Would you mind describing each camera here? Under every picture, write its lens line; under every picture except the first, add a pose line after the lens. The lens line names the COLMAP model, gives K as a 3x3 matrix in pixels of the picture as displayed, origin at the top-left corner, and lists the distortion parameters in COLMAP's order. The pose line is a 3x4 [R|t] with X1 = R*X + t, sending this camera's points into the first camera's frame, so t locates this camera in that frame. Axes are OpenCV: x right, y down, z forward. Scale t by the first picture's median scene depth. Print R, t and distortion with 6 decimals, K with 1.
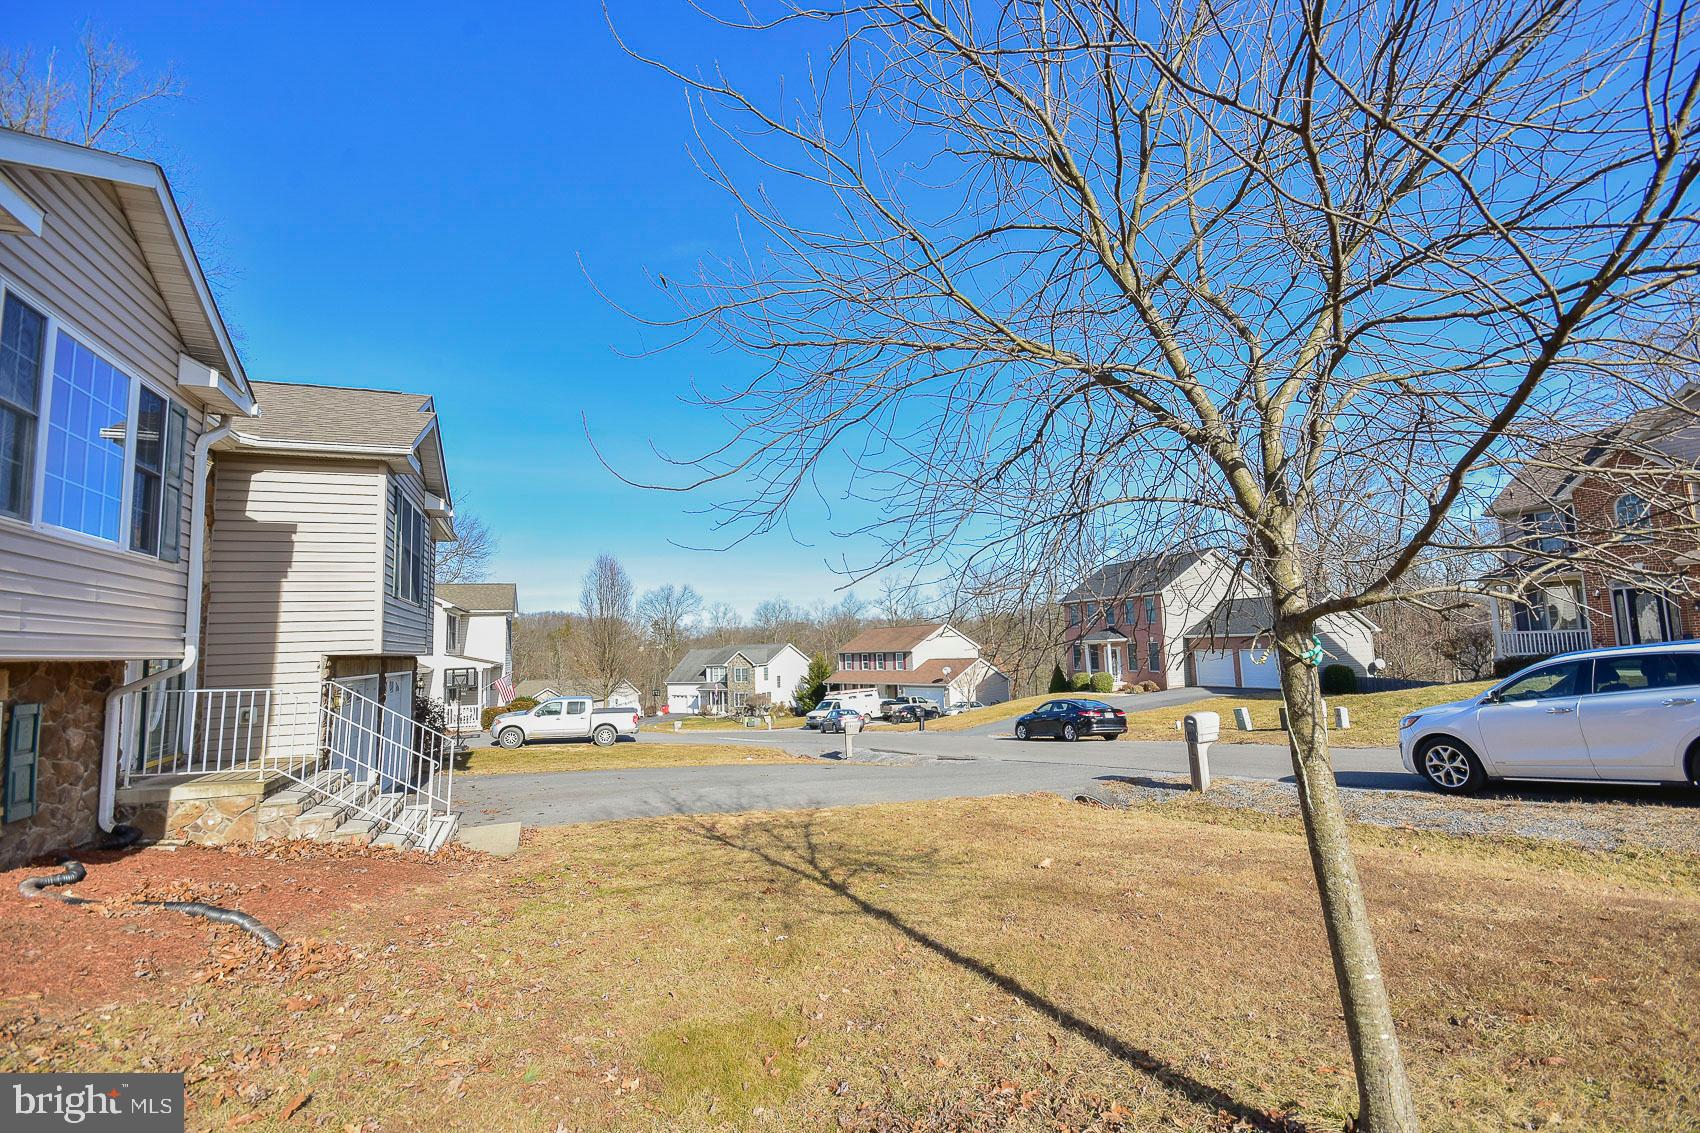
lens RADIAL K [[764.9, 0, 838.2], [0, 764.9, 566.5], [0, 0, 1]] dist [0.007401, -0.004499]
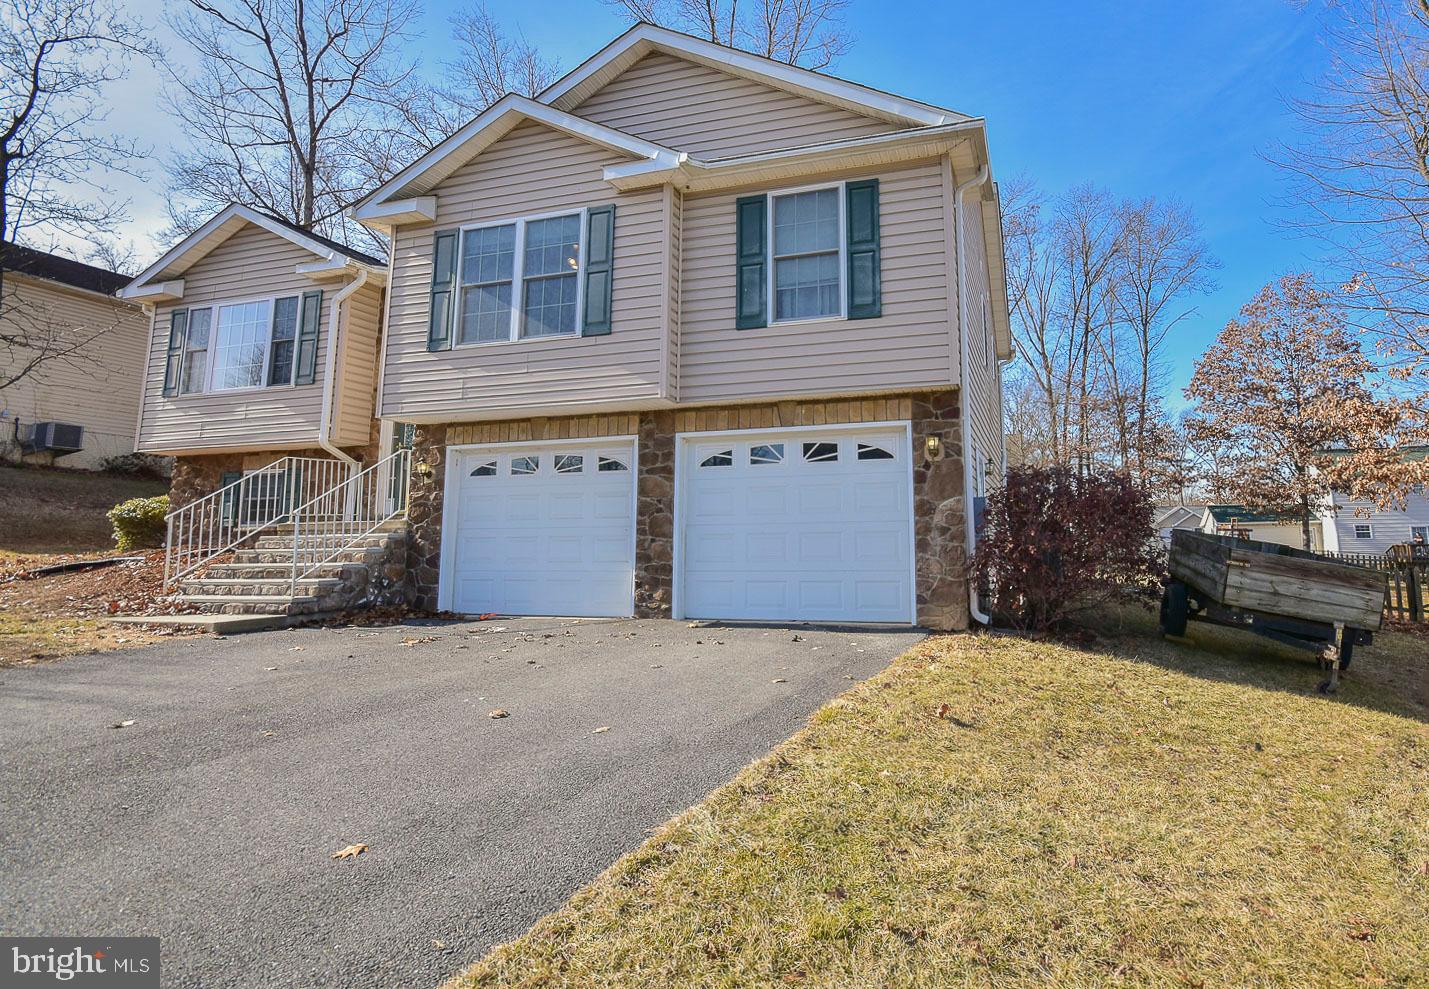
lens RADIAL K [[755.5, 0, 809.0], [0, 755.5, 426.3], [0, 0, 1]] dist [0.005748, -0.001160]
pose [[-0.612624, -0.078558, -0.786461, -0.232468], [0.114505, 0.975729, -0.186659, 0.466268], [0.782036, -0.204405, -0.588760, 2.546043]]
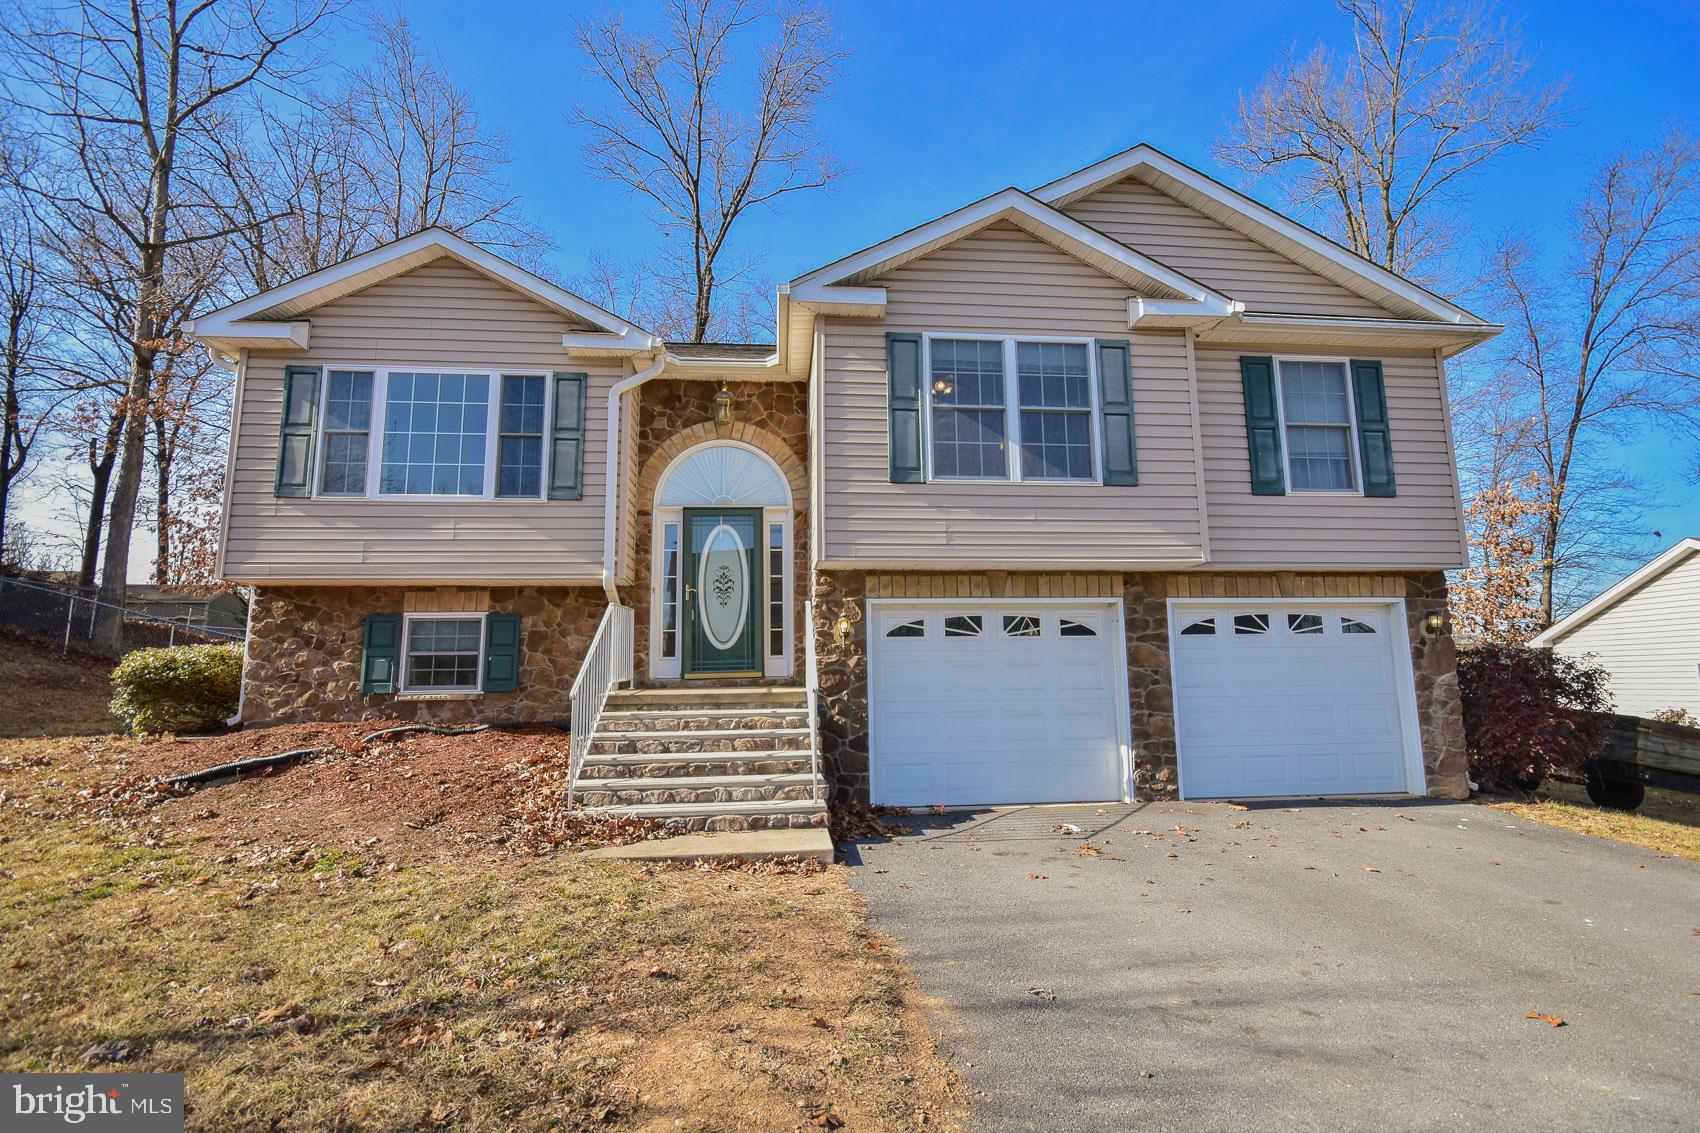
lens RADIAL K [[764.9, 0, 849.8], [0, 764.9, 563.3], [0, 0, 1]] dist [0.007401, -0.004499]
pose [[-0.266112, -0.103724, -0.958345, 0.141818], [0.122296, 0.982527, -0.140301, 0.286693], [0.956153, -0.154537, -0.248777, 1.555238]]
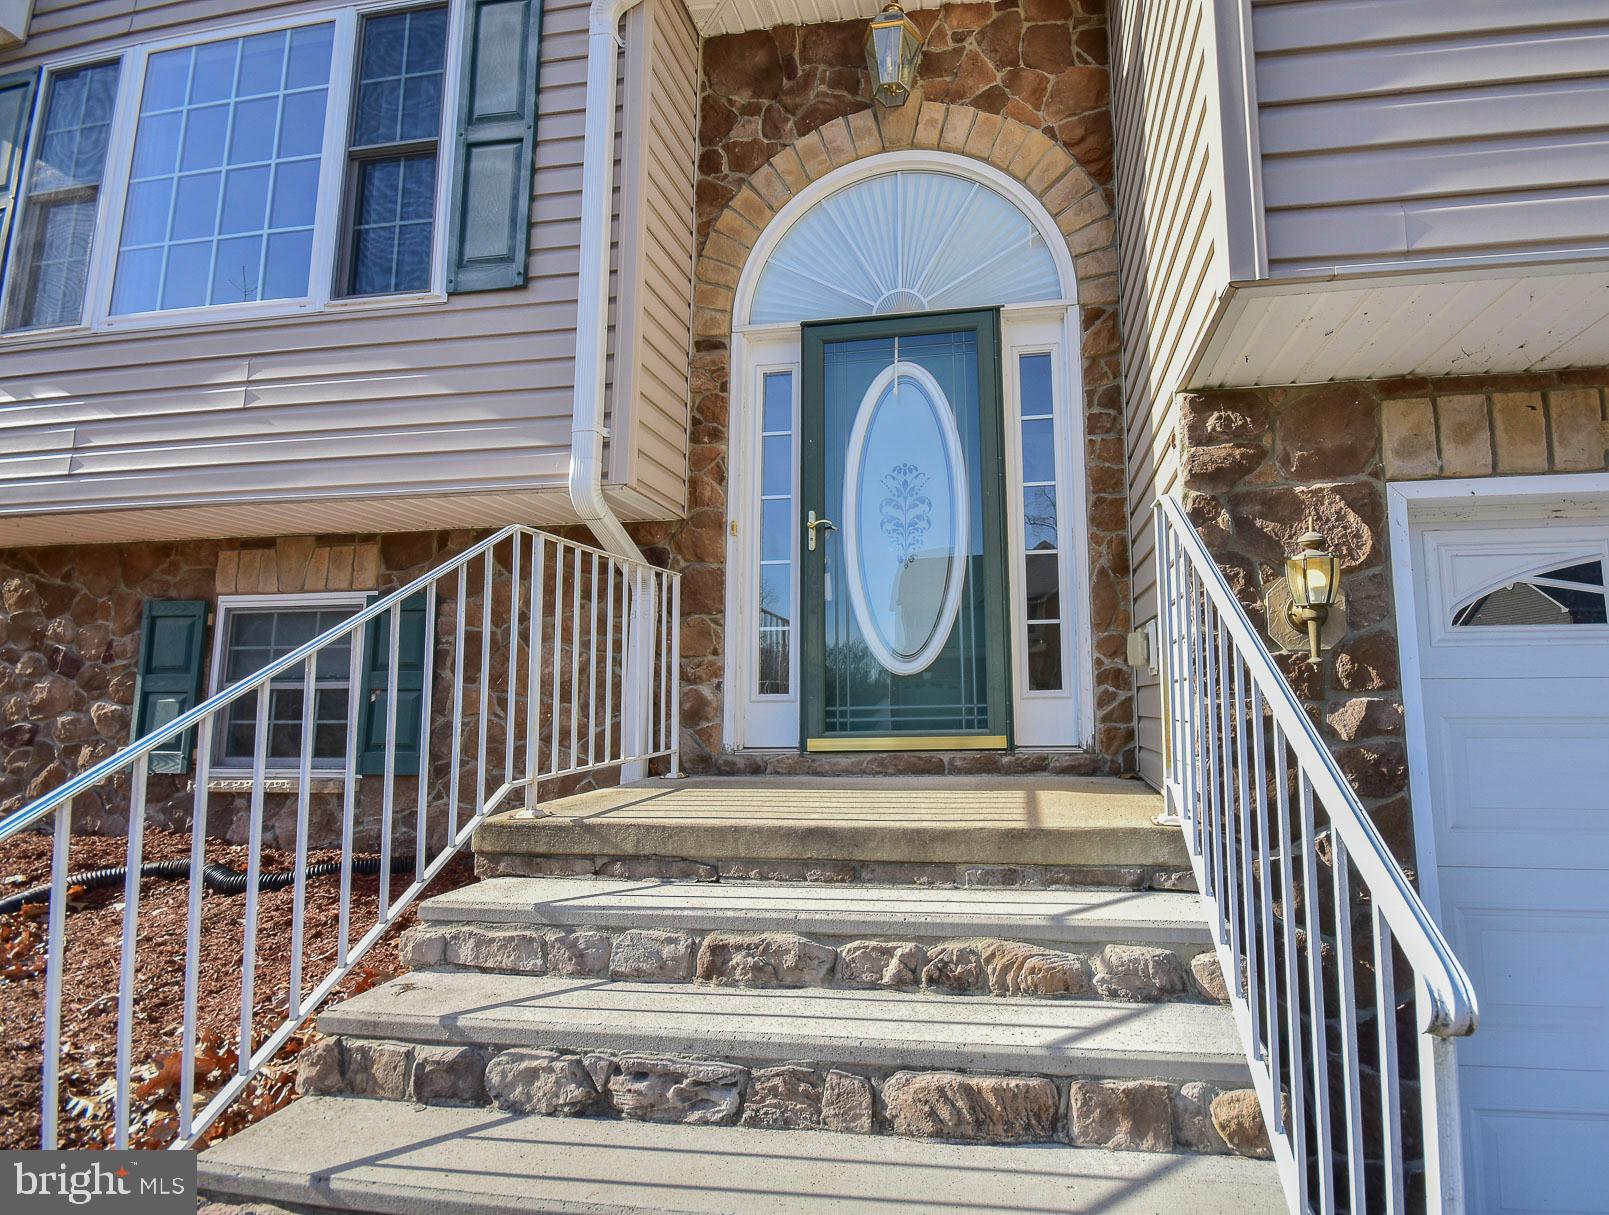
lens RADIAL K [[806.8, 0, 917.4], [0, 806.8, 606.6], [0, 0, 1]] dist [-0.005680, -0.008344]
pose [[-0.480864, -0.072702, -0.873776, -0.528787], [0.115092, 0.982700, -0.145103, 0.258165], [0.869209, -0.170340, -0.464178, 1.291322]]
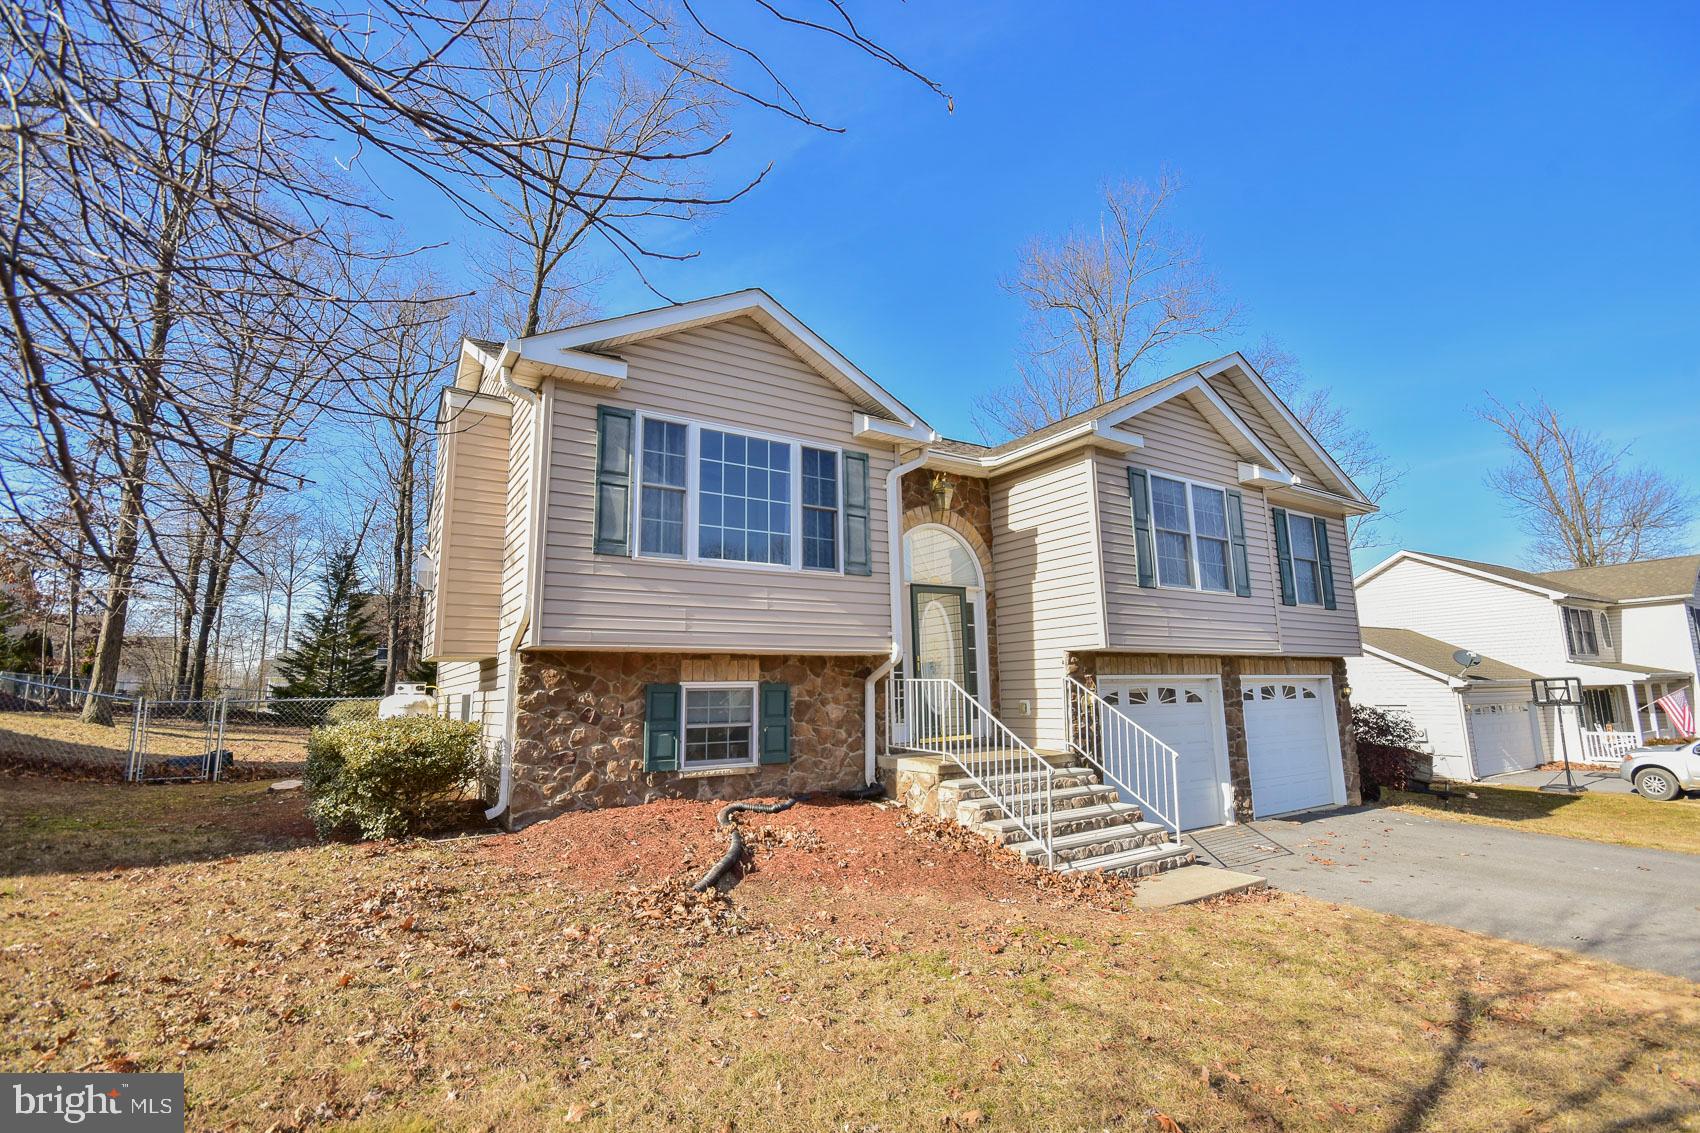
lens RADIAL K [[764.9, 0, 857.6], [0, 764.9, 566.4], [0, 0, 1]] dist [0.007401, -0.004499]
pose [[0.214058, -0.132342, -0.967814, 0.315061], [0.113620, 0.987428, -0.109894, 0.106352], [0.970191, -0.086439, 0.226404, 0.649381]]
